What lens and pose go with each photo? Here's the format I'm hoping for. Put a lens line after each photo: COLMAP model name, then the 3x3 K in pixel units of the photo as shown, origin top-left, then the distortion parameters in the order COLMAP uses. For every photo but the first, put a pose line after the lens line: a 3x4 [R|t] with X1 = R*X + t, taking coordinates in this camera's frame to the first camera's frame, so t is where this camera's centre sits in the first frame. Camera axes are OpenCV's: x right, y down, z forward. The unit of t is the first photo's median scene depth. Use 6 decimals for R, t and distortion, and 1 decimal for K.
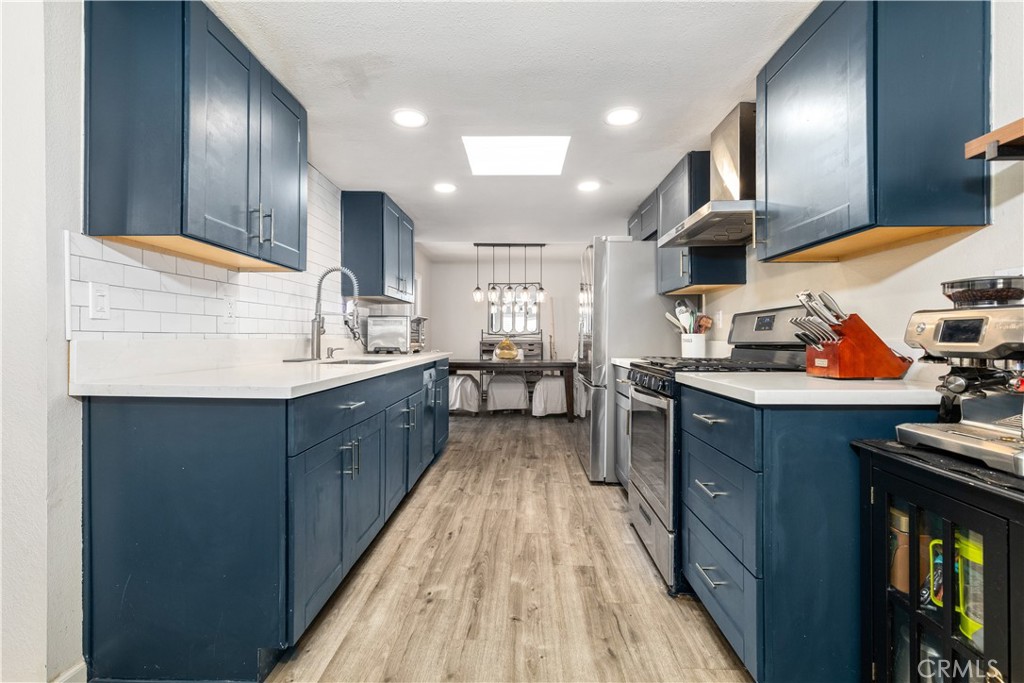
lens RADIAL K [[470.4, 0, 506.1], [0, 470.4, 328.3], [0, 0, 1]] dist [0.004831, 0.000169]
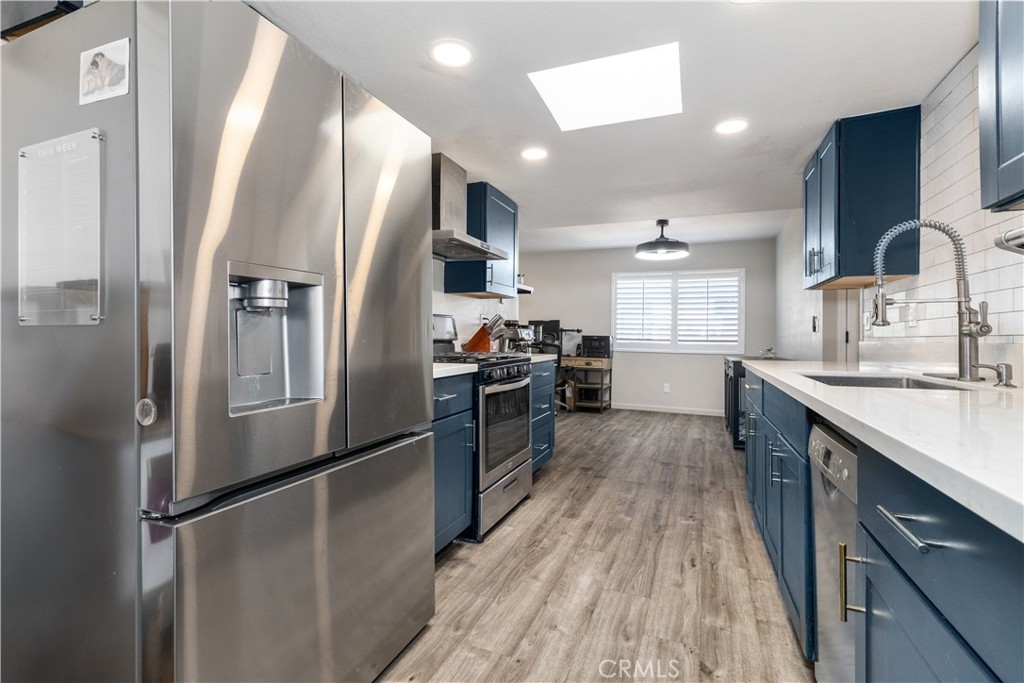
lens RADIAL K [[470.4, 0, 506.1], [0, 470.4, 328.3], [0, 0, 1]] dist [0.004831, 0.000169]
pose [[-0.940108, -0.005006, 0.340841, -0.074083], [-0.017649, 0.999266, -0.034002, 0.033219], [-0.340421, -0.037981, -0.939506, 1.636160]]
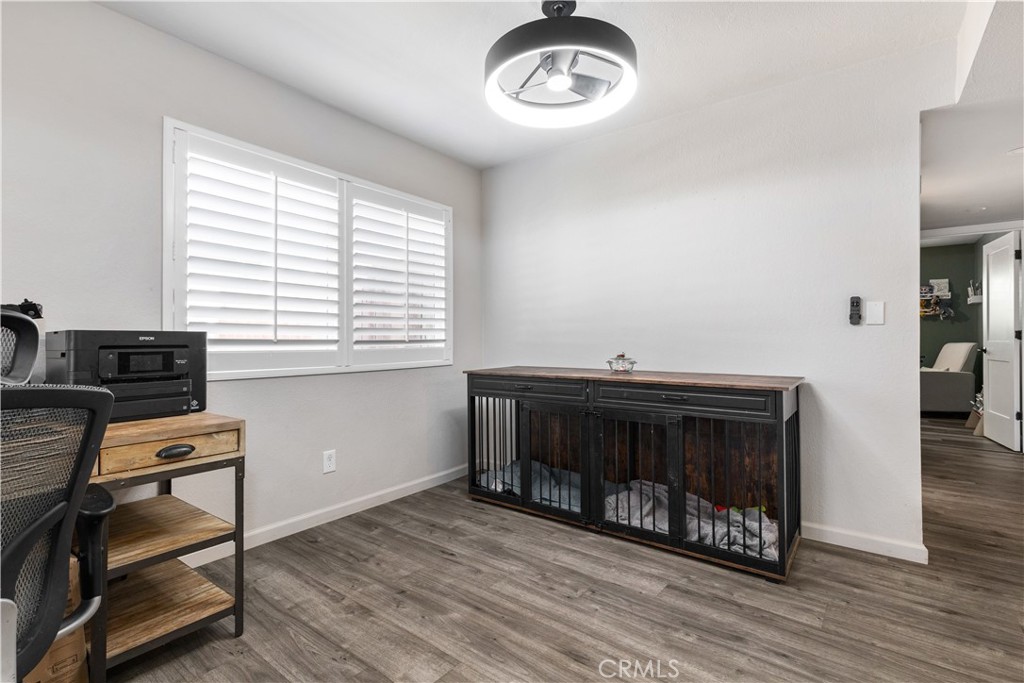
lens RADIAL K [[470.4, 0, 506.1], [0, 470.4, 328.3], [0, 0, 1]] dist [0.004831, 0.000169]
pose [[-0.582436, -0.012075, -0.812787, 0.516847], [0.013175, 0.999618, -0.024292, 0.000506], [0.812770, -0.024856, -0.582054, 0.019460]]
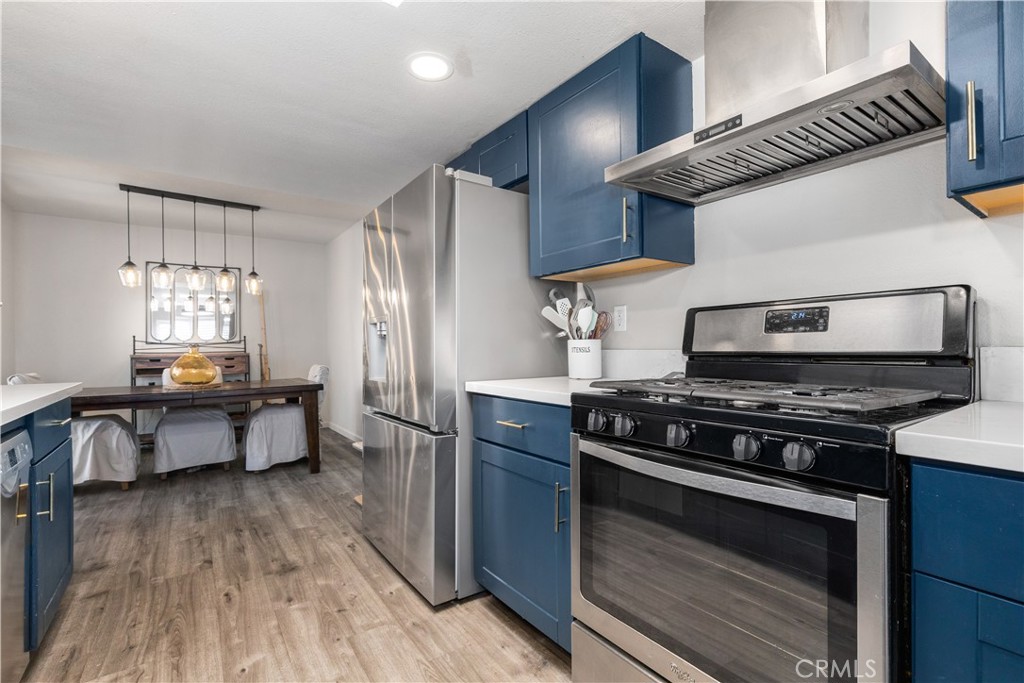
lens RADIAL K [[475.0, 0, 516.4], [0, 475.0, 343.5], [0, 0, 1]] dist [0.000461, 0.000076]
pose [[0.792771, -0.006451, 0.609486, -0.091315], [-0.002278, 0.999906, 0.013547, 0.009523], [-0.609515, -0.012128, 0.792681, 0.562823]]
